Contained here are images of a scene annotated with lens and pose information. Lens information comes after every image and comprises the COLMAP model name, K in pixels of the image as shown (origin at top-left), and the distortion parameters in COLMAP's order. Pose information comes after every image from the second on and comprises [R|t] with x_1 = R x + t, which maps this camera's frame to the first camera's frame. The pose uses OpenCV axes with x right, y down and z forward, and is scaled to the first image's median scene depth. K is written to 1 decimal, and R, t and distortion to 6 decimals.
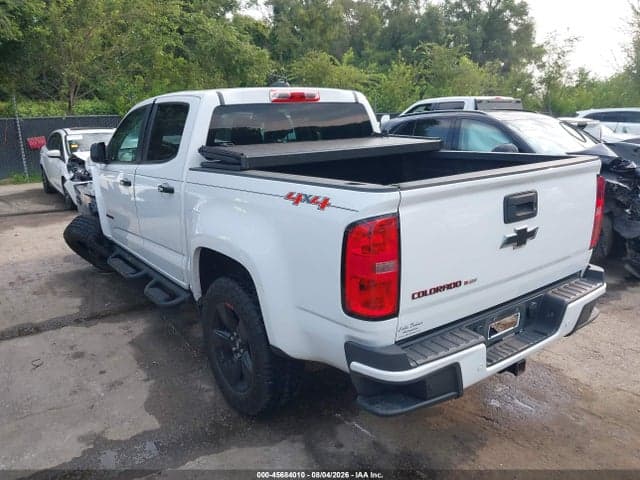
lens RADIAL K [[520.4, 0, 316.0], [0, 520.4, 240.4], [0, 0, 1]] dist [-0.002201, -0.004581]
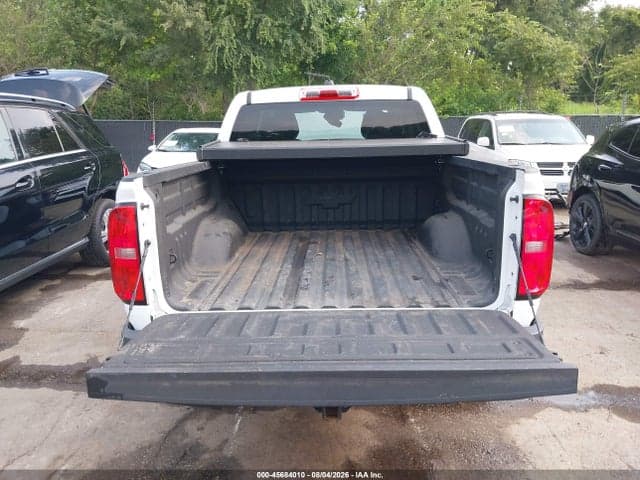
lens RADIAL K [[518.9, 0, 320.0], [0, 518.9, 240.0], [0, 0, 1]] dist [0.006477, 0.009434]
pose [[0.793273, 0.140772, -0.592369, 0.558047], [-0.144912, 0.988600, 0.040875, -0.040037], [0.591370, 0.053416, 0.804629, 0.206416]]
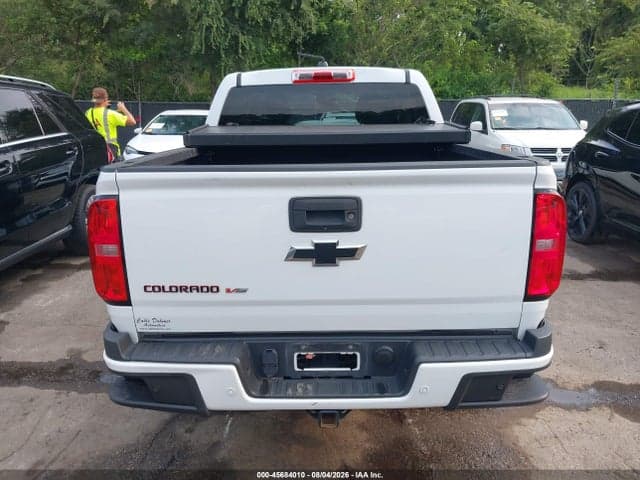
lens RADIAL K [[516.4, 0, 312.1], [0, 516.4, 246.4], [0, 0, 1]] dist [0.010946, -0.002468]
pose [[0.797381, 0.171370, -0.578633, 0.524991], [-0.150555, 0.985005, 0.084251, -0.049576], [0.584394, 0.019936, 0.811225, 0.233563]]
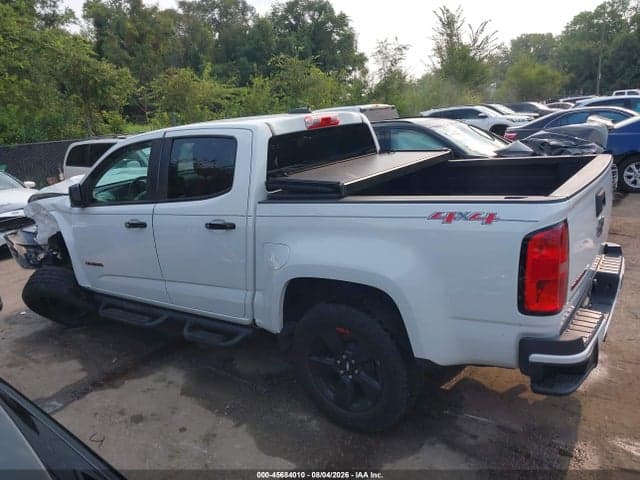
lens RADIAL K [[518.9, 0, 320.0], [0, 518.9, 240.0], [0, 0, 1]] dist [0.006477, 0.009434]
pose [[0.944694, -0.135278, 0.298752, -0.376029], [0.140864, 0.990025, 0.002863, -0.045116], [-0.296160, 0.039379, 0.954326, 0.026764]]
